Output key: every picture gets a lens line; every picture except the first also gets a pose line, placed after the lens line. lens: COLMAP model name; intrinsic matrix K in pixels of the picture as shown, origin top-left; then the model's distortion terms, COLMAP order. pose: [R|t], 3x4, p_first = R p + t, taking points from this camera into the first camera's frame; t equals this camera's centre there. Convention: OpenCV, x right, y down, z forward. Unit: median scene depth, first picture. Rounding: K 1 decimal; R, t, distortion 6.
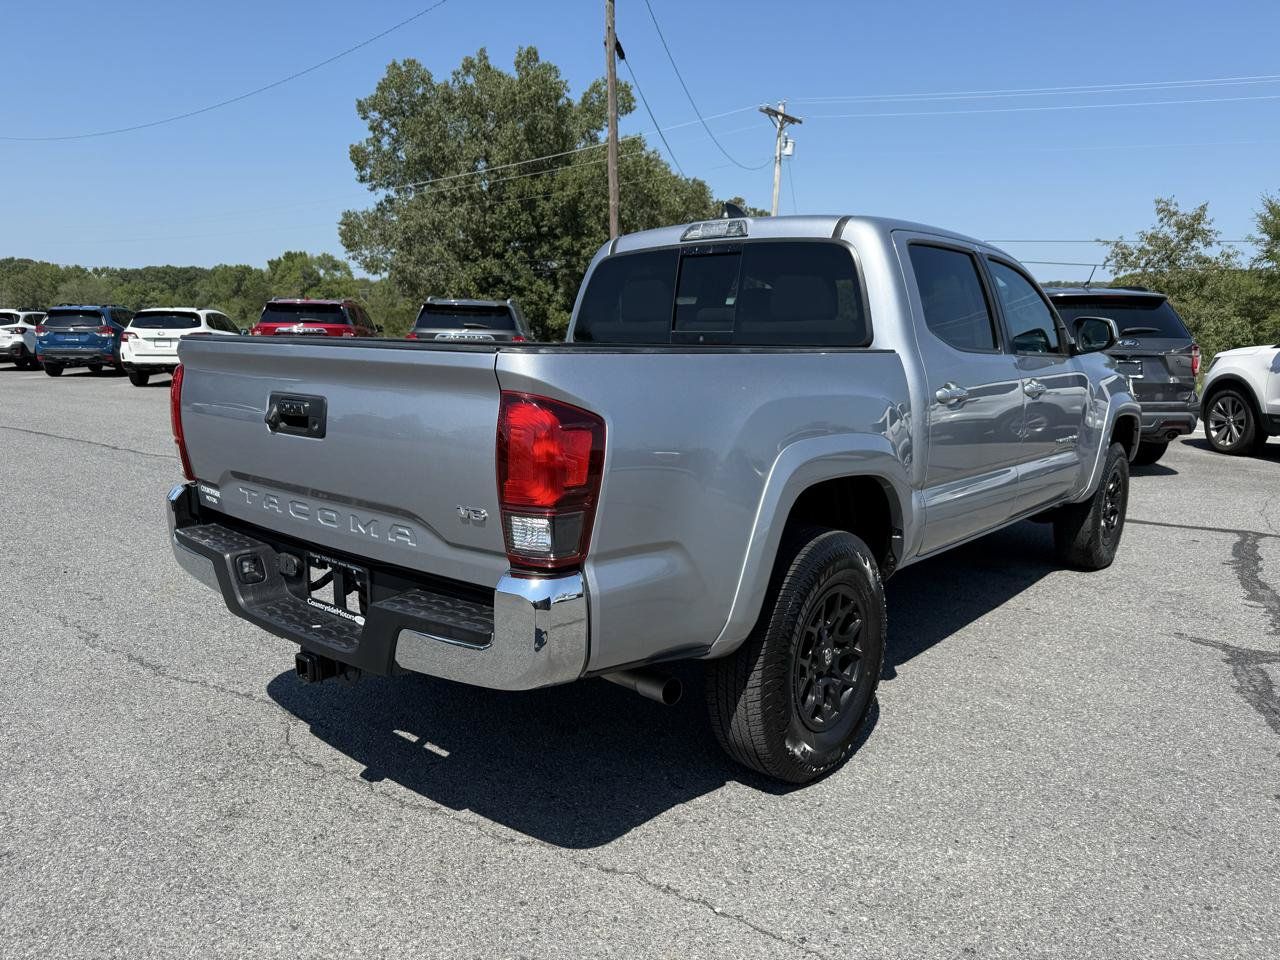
lens RADIAL K [[903.5, 0, 641.0], [0, 903.5, 492.8], [0, 0, 1]] dist [0.016198, -0.025576]
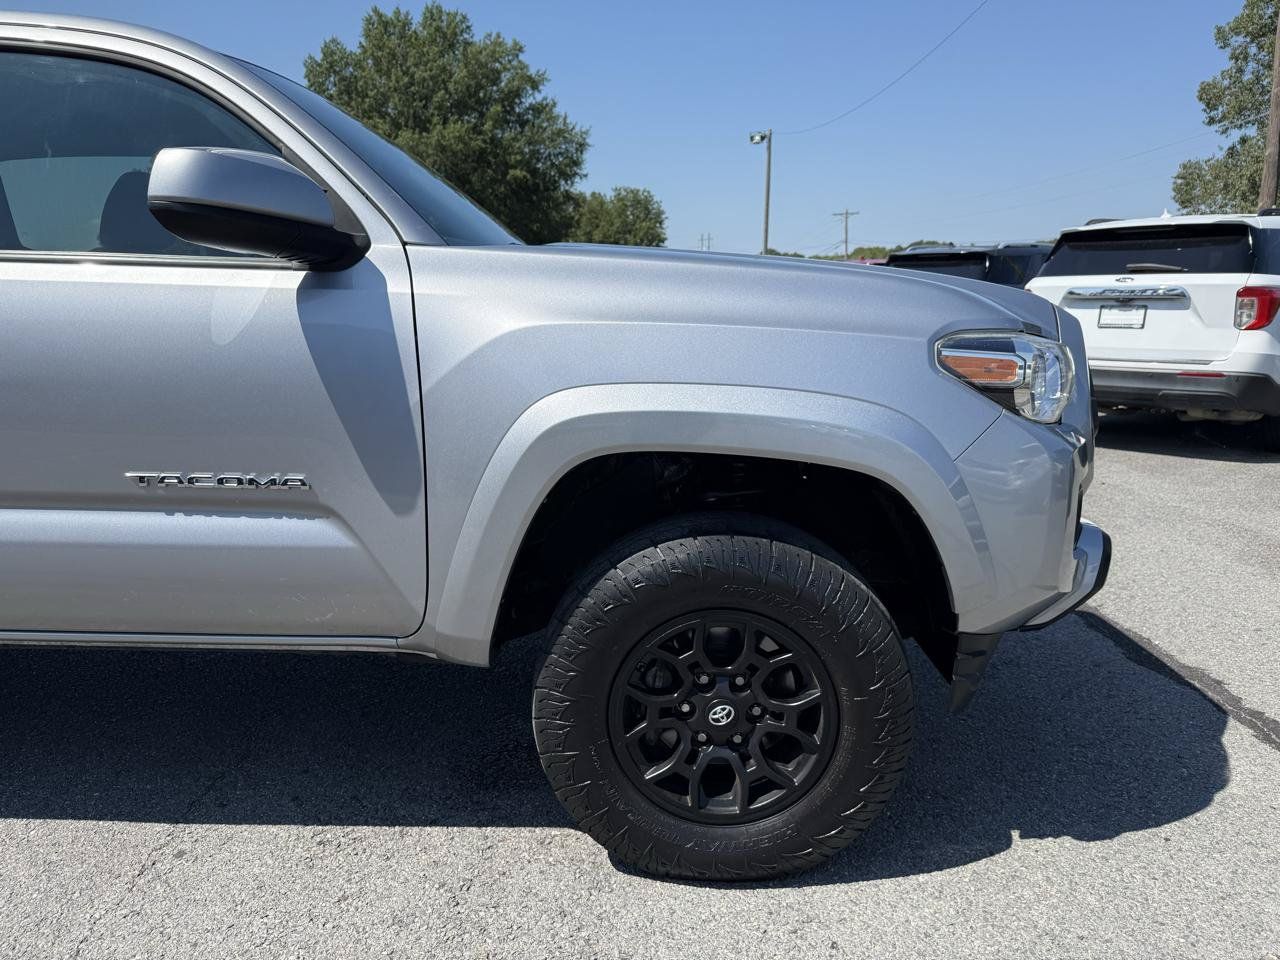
lens RADIAL K [[903.5, 0, 635.5], [0, 903.5, 489.9], [0, 0, 1]] dist [0.016198, -0.025576]
pose [[0.619460, 0.149775, -0.770608, 0.063447], [-0.130329, 0.987630, 0.087190, -0.008287], [0.774134, 0.046422, 0.631317, 0.063262]]
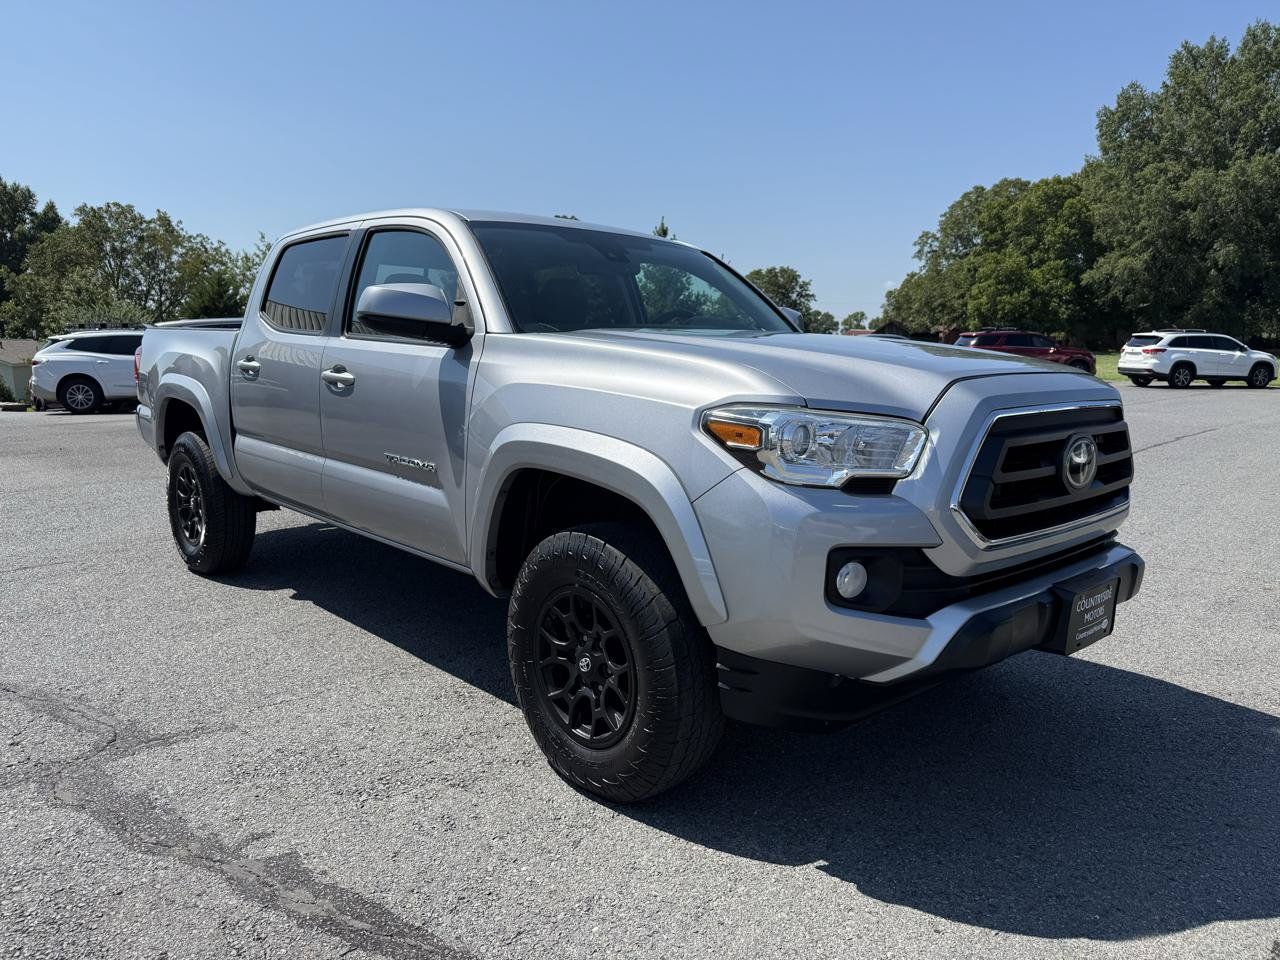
lens RADIAL K [[903.5, 0, 645.3], [0, 903.5, 485.3], [0, 0, 1]] dist [0.016198, -0.025576]
pose [[-0.125711, 0.137025, -0.982558, 0.081541], [-0.184145, 0.969981, 0.158831, -0.013468], [0.974827, 0.200900, -0.096704, 0.088078]]
